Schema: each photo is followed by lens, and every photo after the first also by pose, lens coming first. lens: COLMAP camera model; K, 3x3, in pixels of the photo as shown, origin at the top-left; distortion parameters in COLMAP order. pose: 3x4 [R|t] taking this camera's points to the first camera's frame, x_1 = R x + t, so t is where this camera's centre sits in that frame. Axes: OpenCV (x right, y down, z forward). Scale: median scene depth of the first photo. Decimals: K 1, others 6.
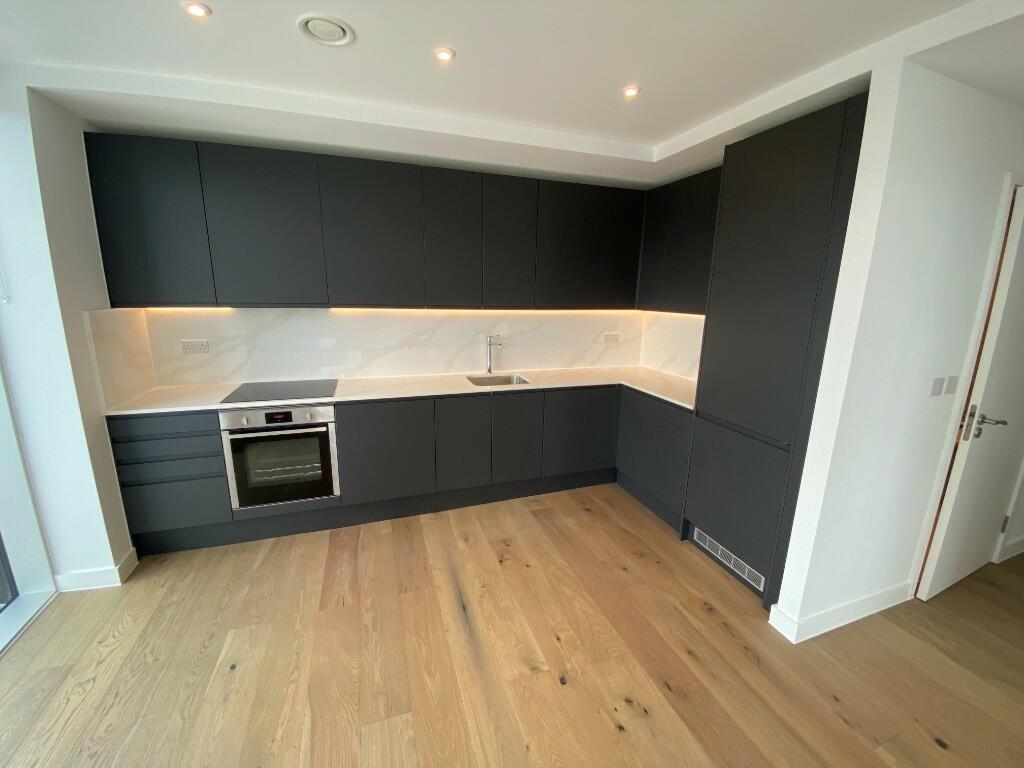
lens RADIAL K [[418.5, 0, 515.8], [0, 418.5, 383.4], [0, 0, 1]] dist [0.014679, -0.019165]
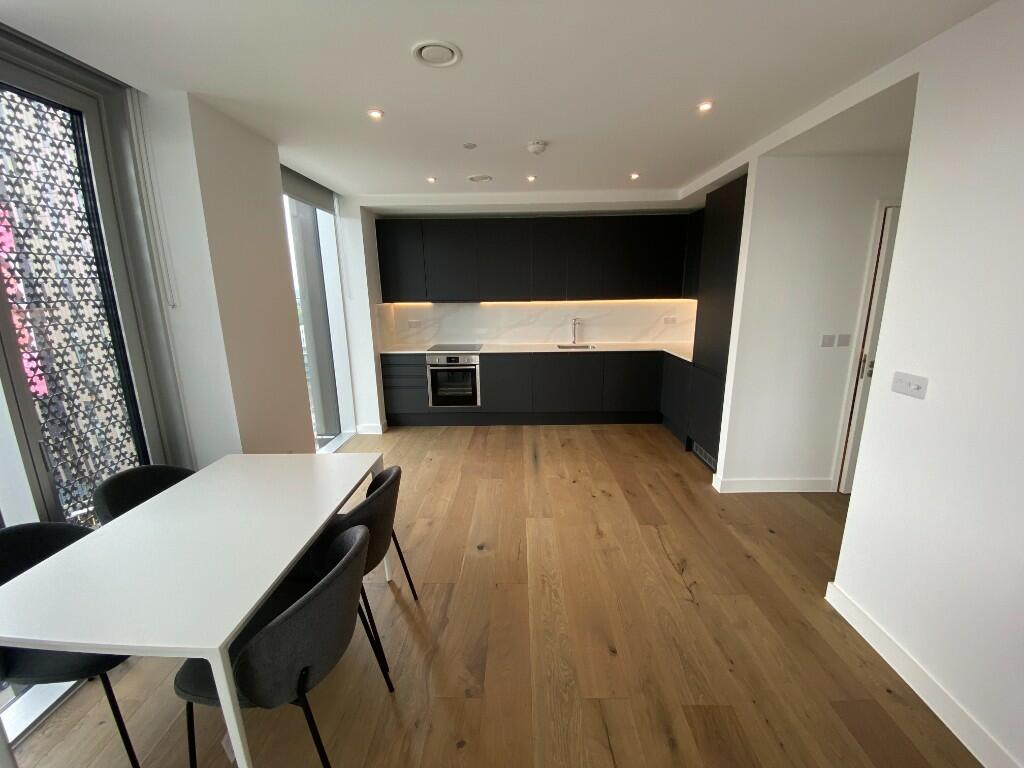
lens RADIAL K [[415.2, 0, 508.2], [0, 415.2, 387.1], [0, 0, 1]] dist [0.015945, -0.020356]
pose [[0.934898, 0.049938, -0.351384, 0.336271], [-0.046956, 0.998752, 0.017008, 0.159451], [0.351795, 0.000599, 0.936077, -0.668008]]
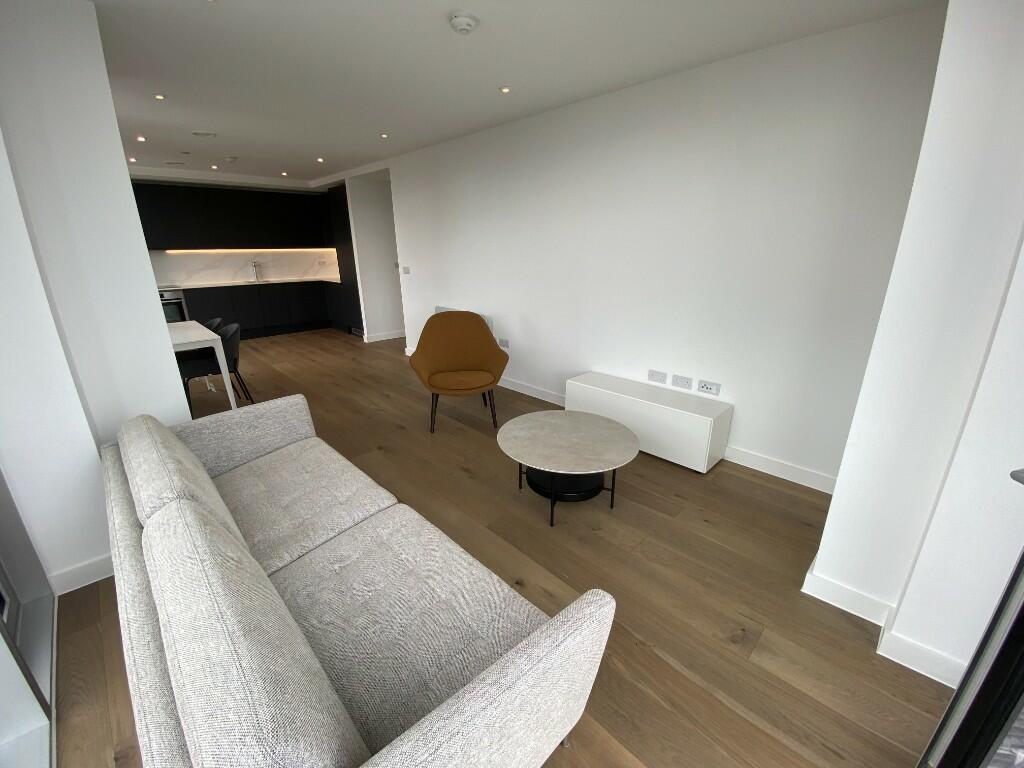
lens RADIAL K [[418.5, 0, 515.8], [0, 418.5, 383.4], [0, 0, 1]] dist [0.014679, -0.019165]
pose [[0.903706, -0.157127, 0.398280, 0.260746], [0.116601, 0.985385, 0.124180, 0.512433], [-0.411971, -0.065782, 0.908819, -2.049161]]
